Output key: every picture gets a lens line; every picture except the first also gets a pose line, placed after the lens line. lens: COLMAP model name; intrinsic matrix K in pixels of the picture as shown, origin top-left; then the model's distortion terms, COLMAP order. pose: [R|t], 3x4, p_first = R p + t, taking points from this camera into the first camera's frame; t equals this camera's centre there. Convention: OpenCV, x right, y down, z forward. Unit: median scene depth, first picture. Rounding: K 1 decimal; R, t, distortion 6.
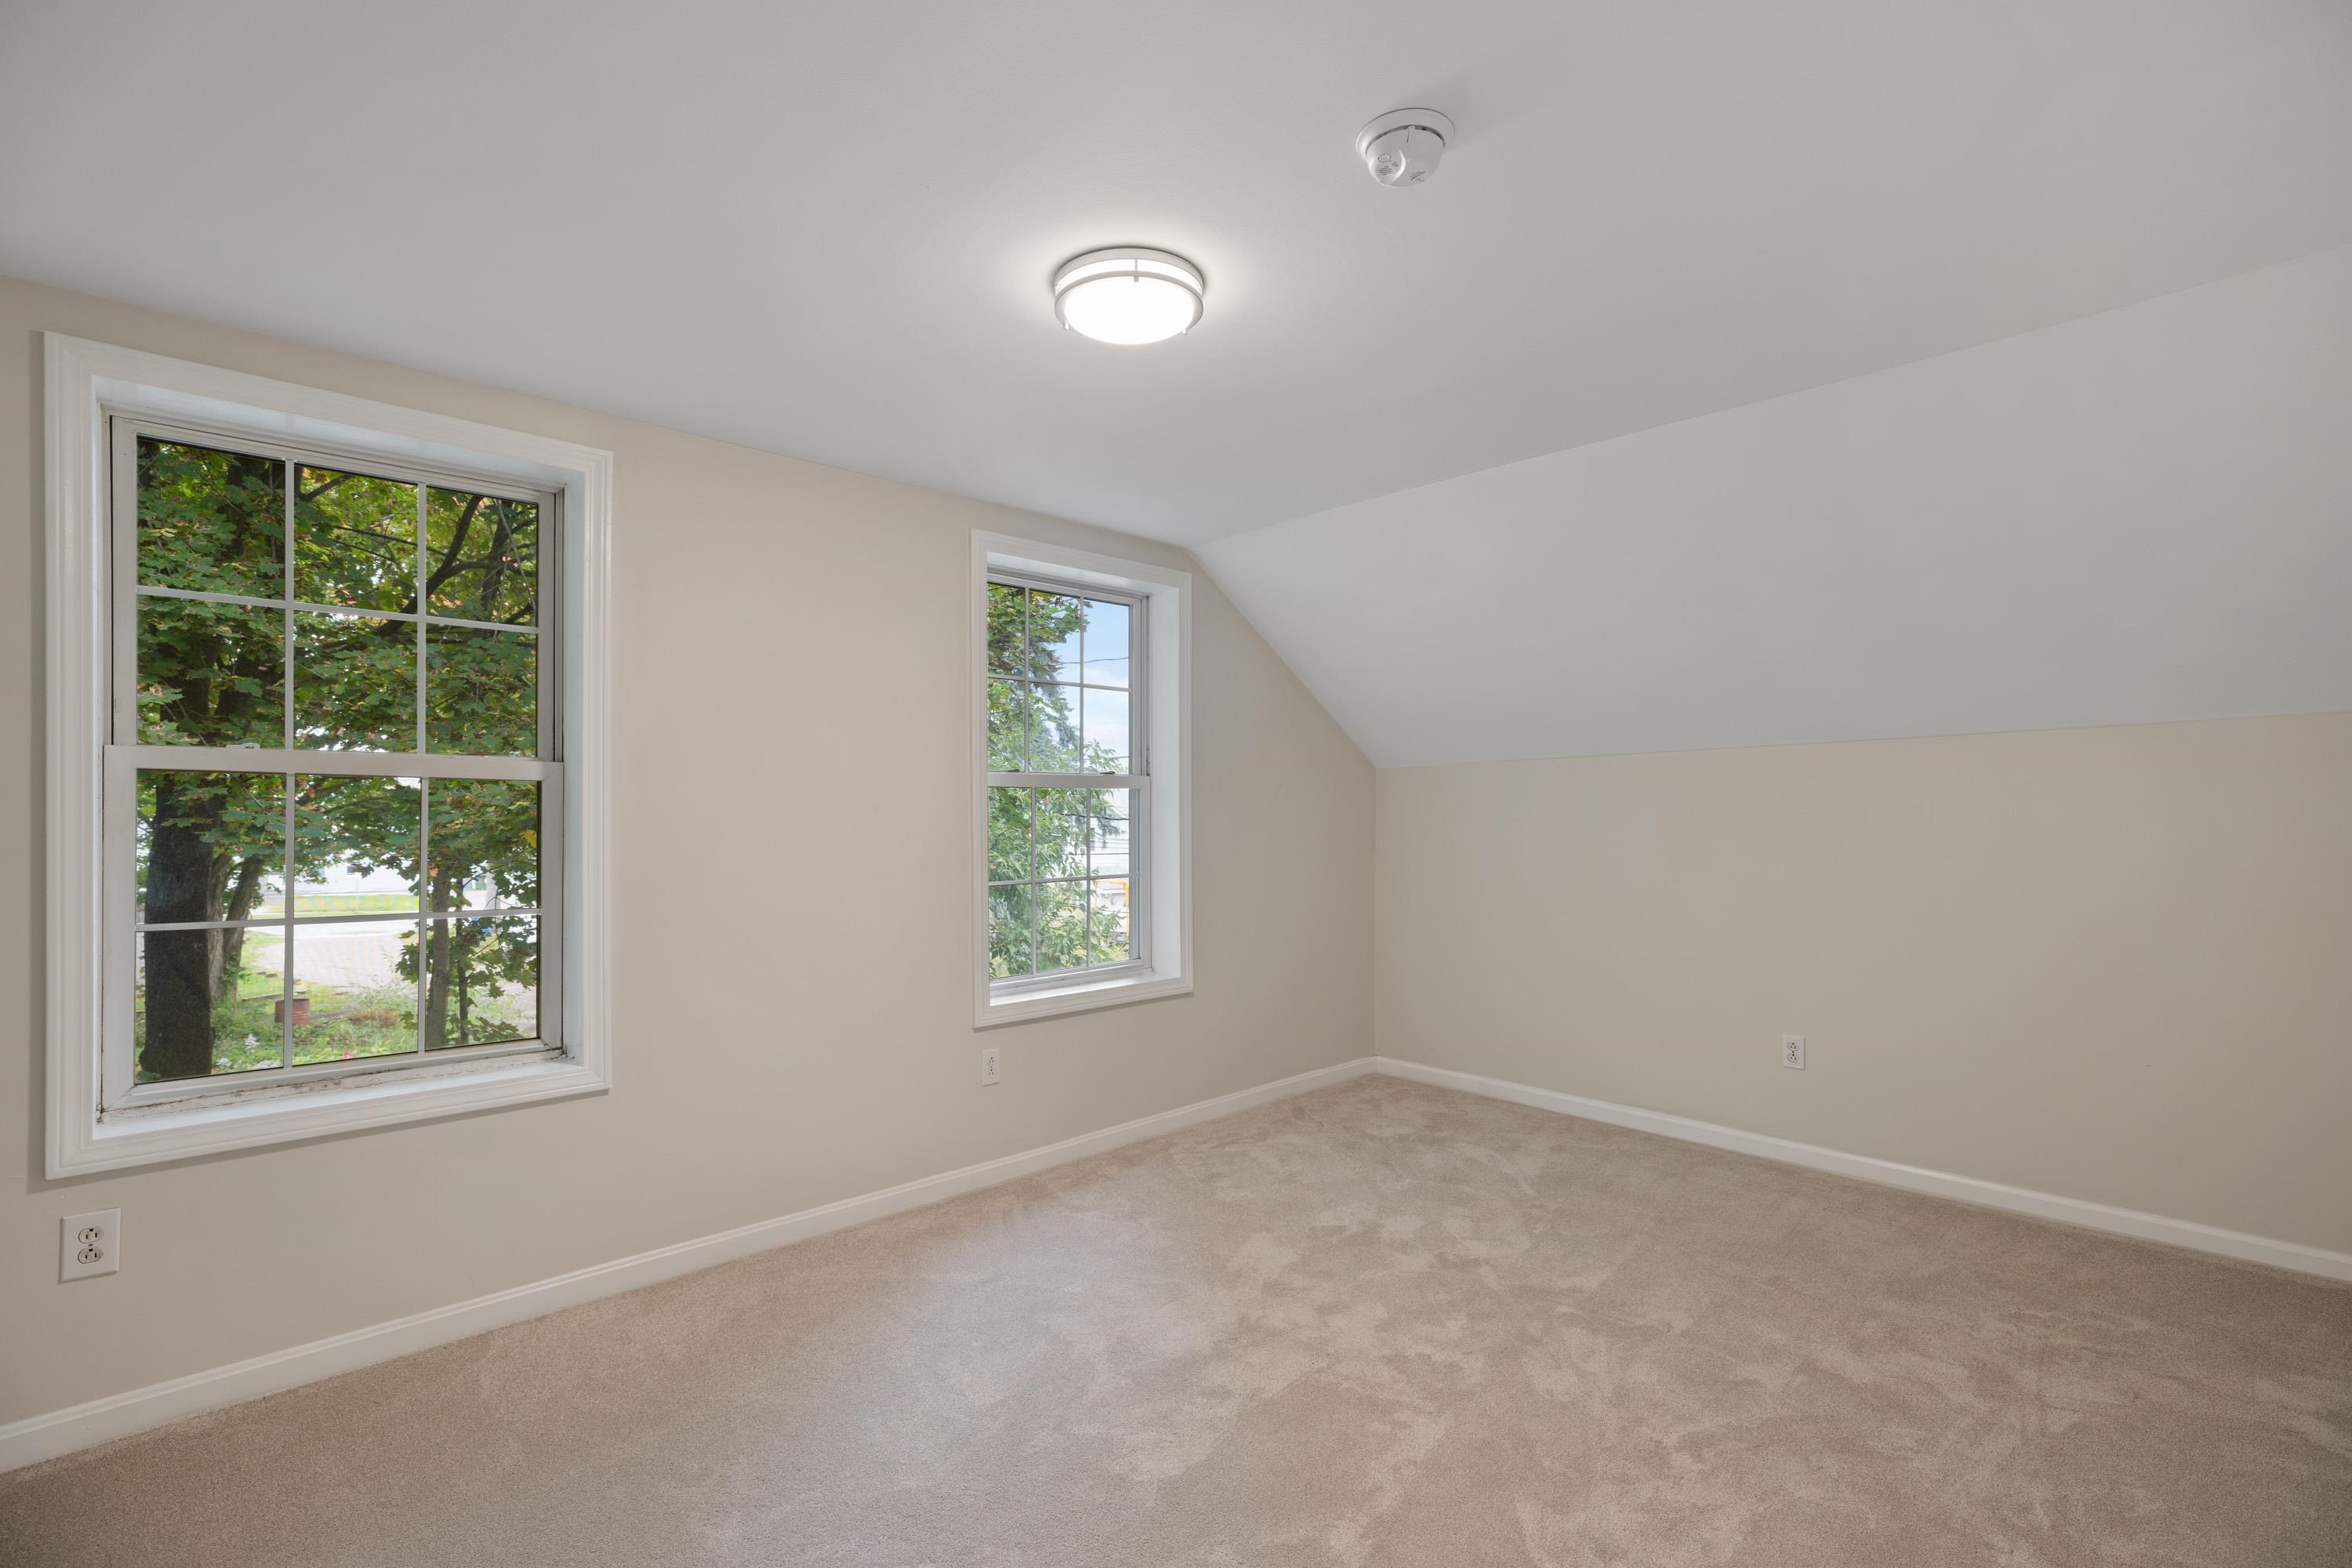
lens RADIAL K [[1077.3, 0, 1174.7], [0, 1077.3, 795.3], [0, 0, 1]] dist [-0.021968, 0.009350]
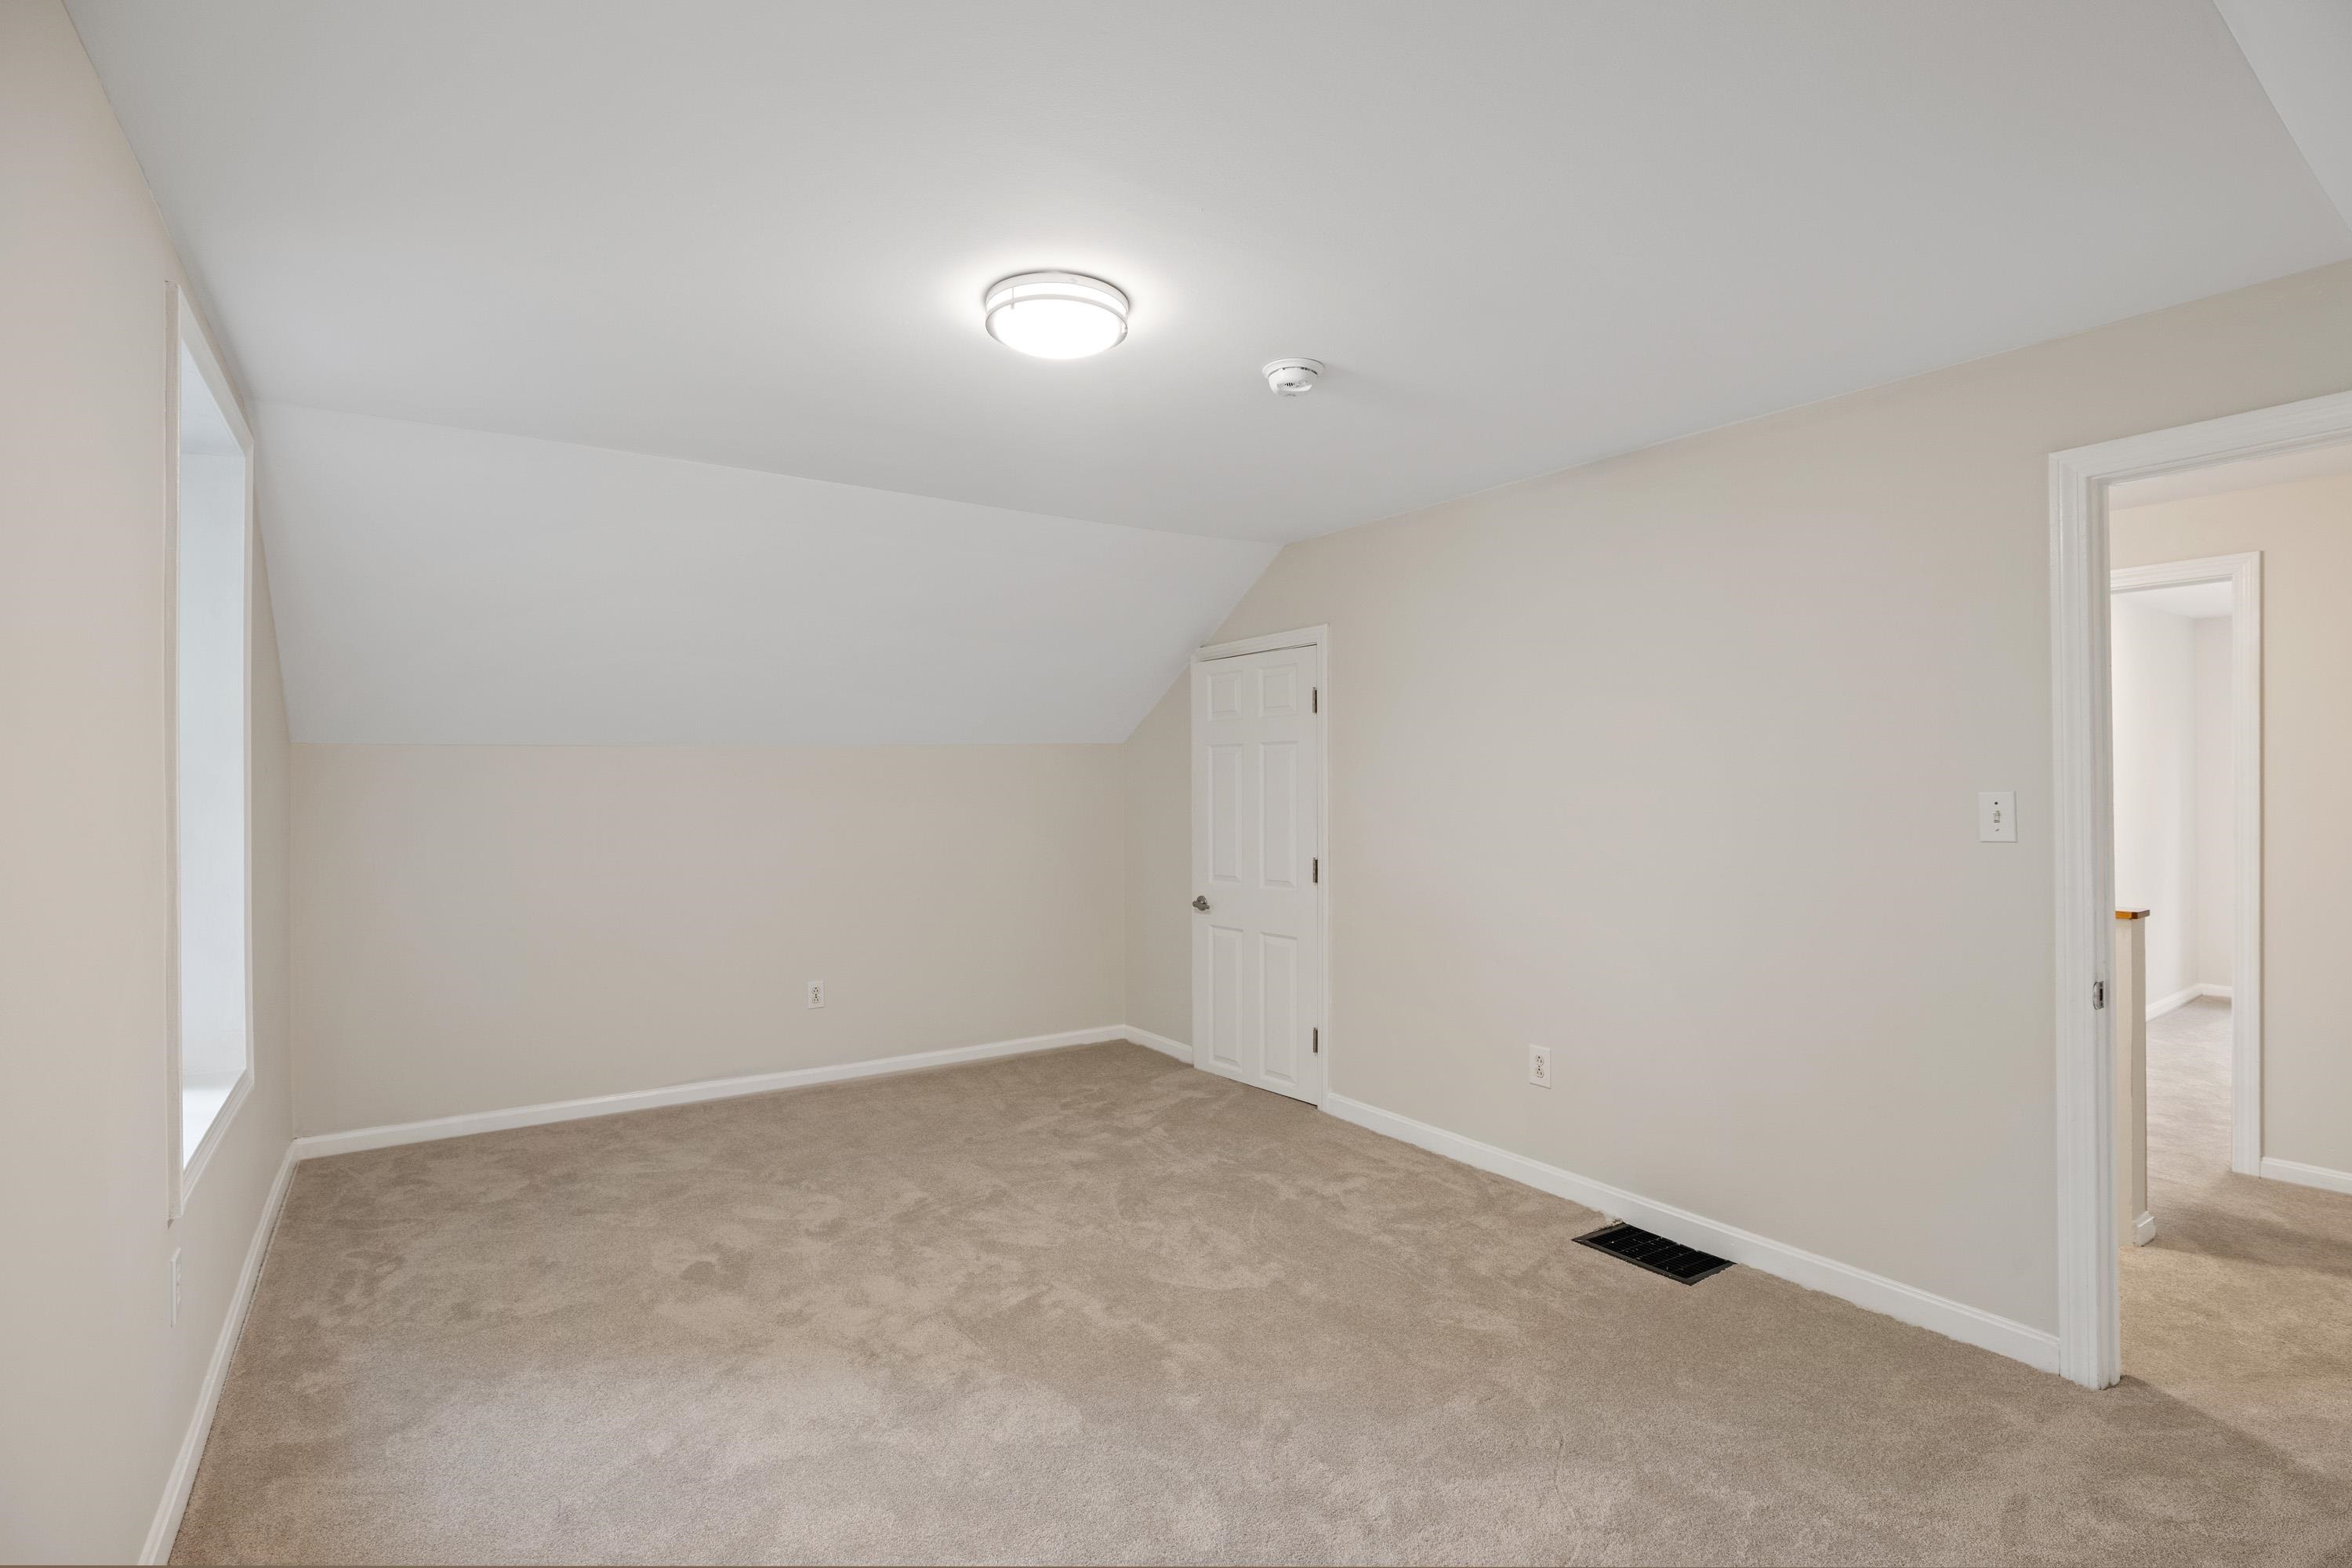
lens RADIAL K [[1077.3, 0, 1173.9], [0, 1077.3, 781.9], [0, 0, 1]] dist [-0.021968, 0.009350]
pose [[0.166390, 0.005985, 0.986042, -0.690801], [-0.008030, 0.999957, -0.004715, -0.003070], [-0.986027, -0.007133, 0.166431, 0.470939]]
